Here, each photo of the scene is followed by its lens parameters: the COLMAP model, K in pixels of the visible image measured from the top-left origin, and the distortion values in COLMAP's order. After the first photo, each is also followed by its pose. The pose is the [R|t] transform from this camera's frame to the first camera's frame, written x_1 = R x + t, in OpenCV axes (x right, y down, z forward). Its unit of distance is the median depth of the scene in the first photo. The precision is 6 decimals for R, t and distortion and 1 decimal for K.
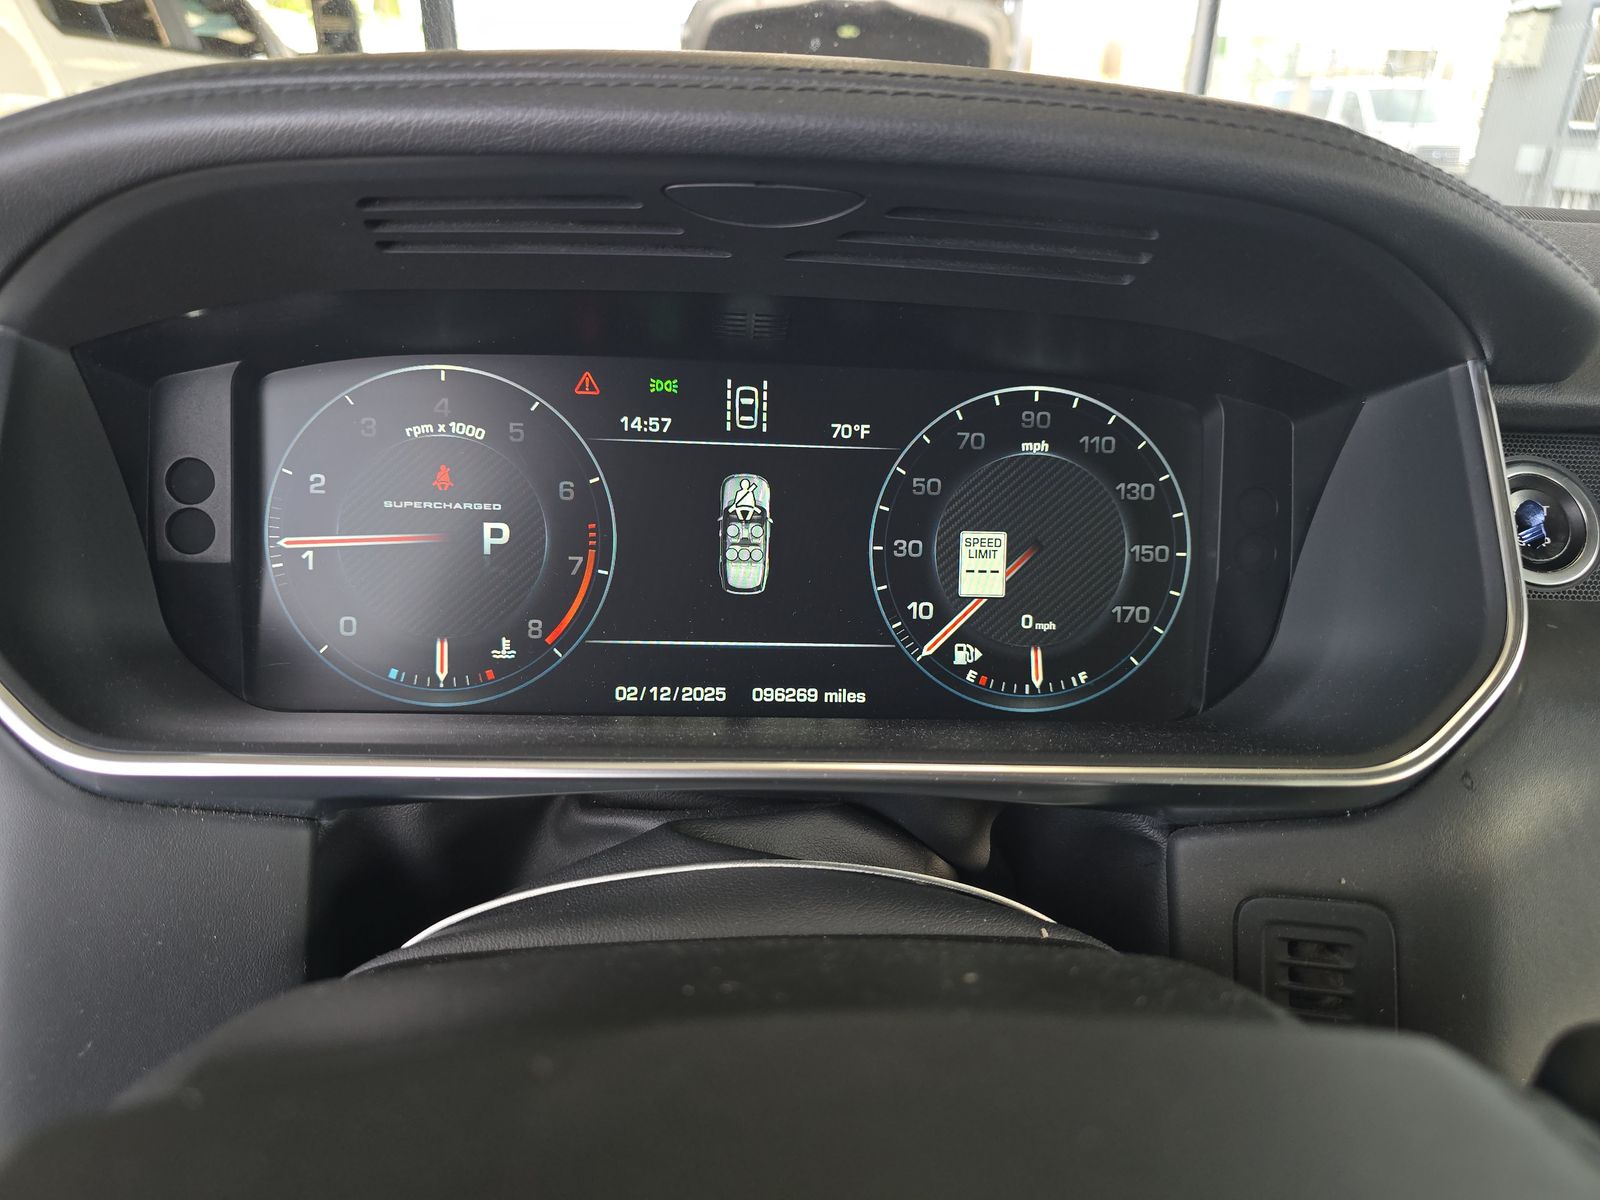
lens RADIAL K [[1093.7, 0, 800.0], [0, 1093.7, 600.0], [0, 0, 1]] dist [0.041259, -0.040698]
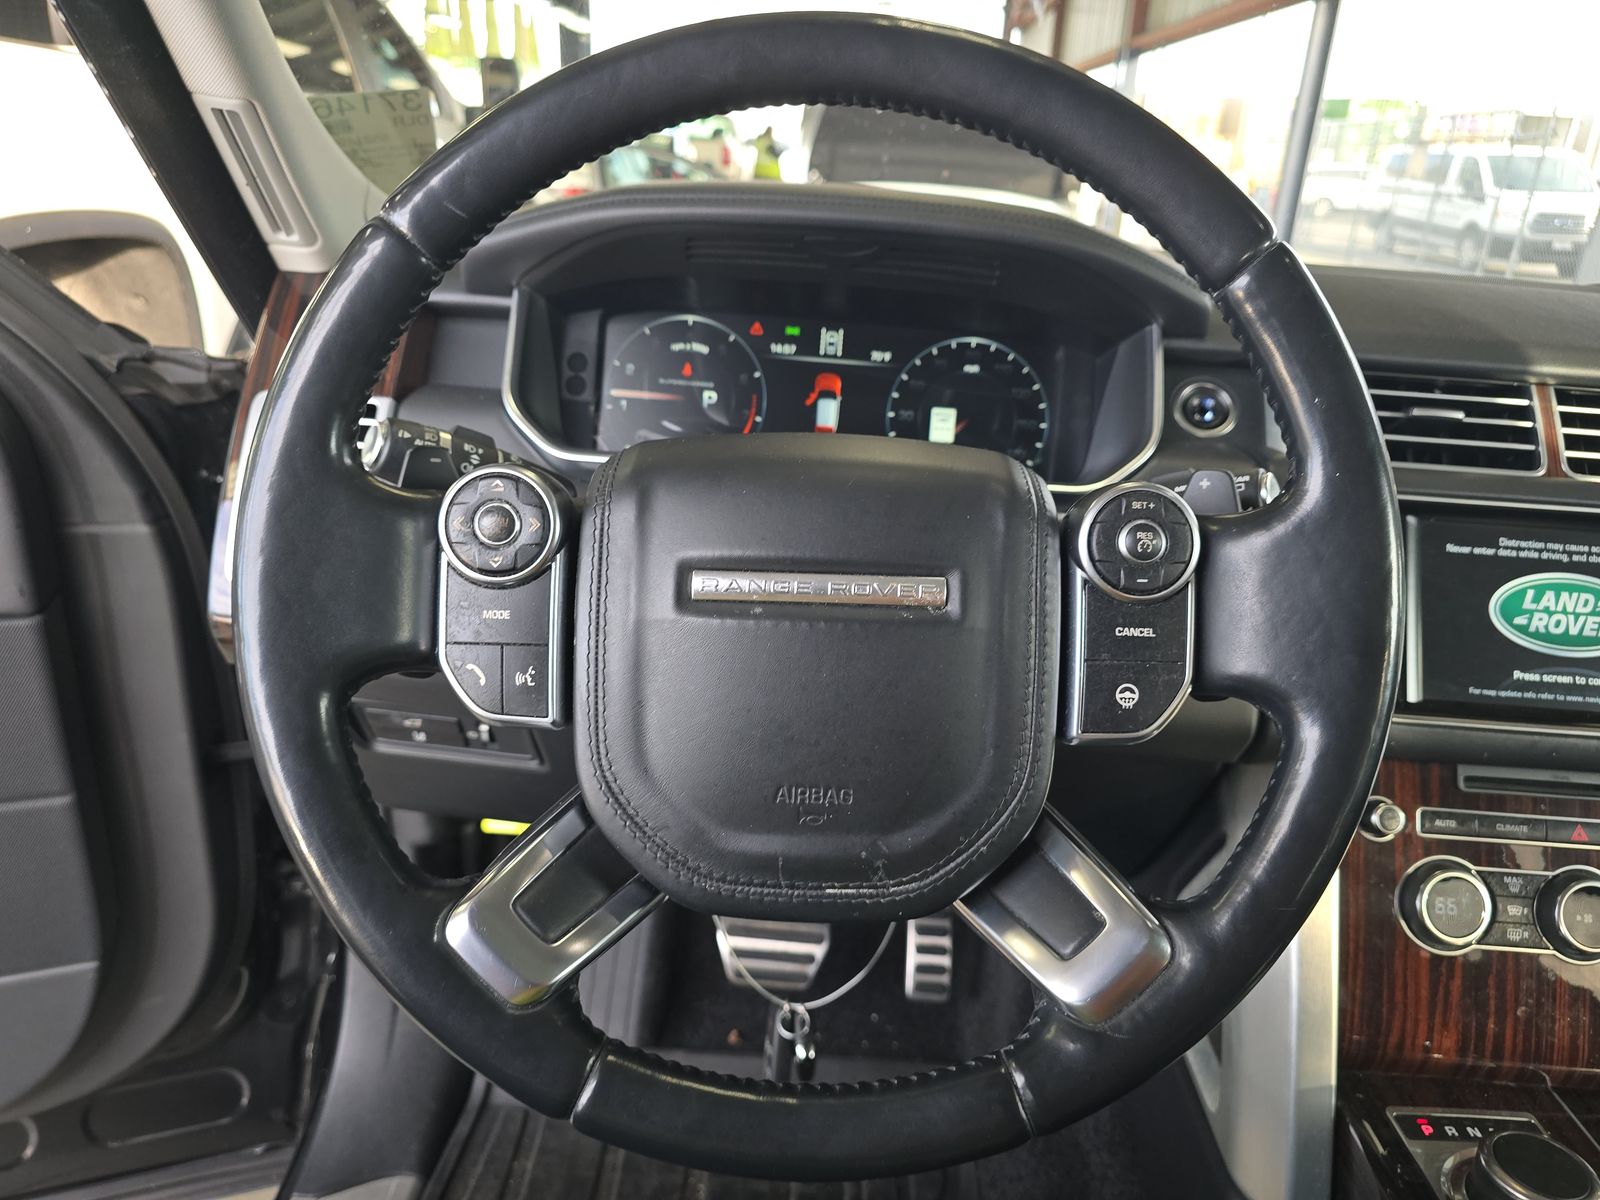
lens RADIAL K [[1066.7, 0, 800.0], [0, 1066.7, 600.0], [0, 0, 1]] dist [0.034713, -0.003768]
pose [[0.994910, 0.059669, -0.081205, 0.086699], [-0.062184, 0.997649, -0.028798, 0.378198], [0.079296, 0.033701, 0.996281, -1.024360]]
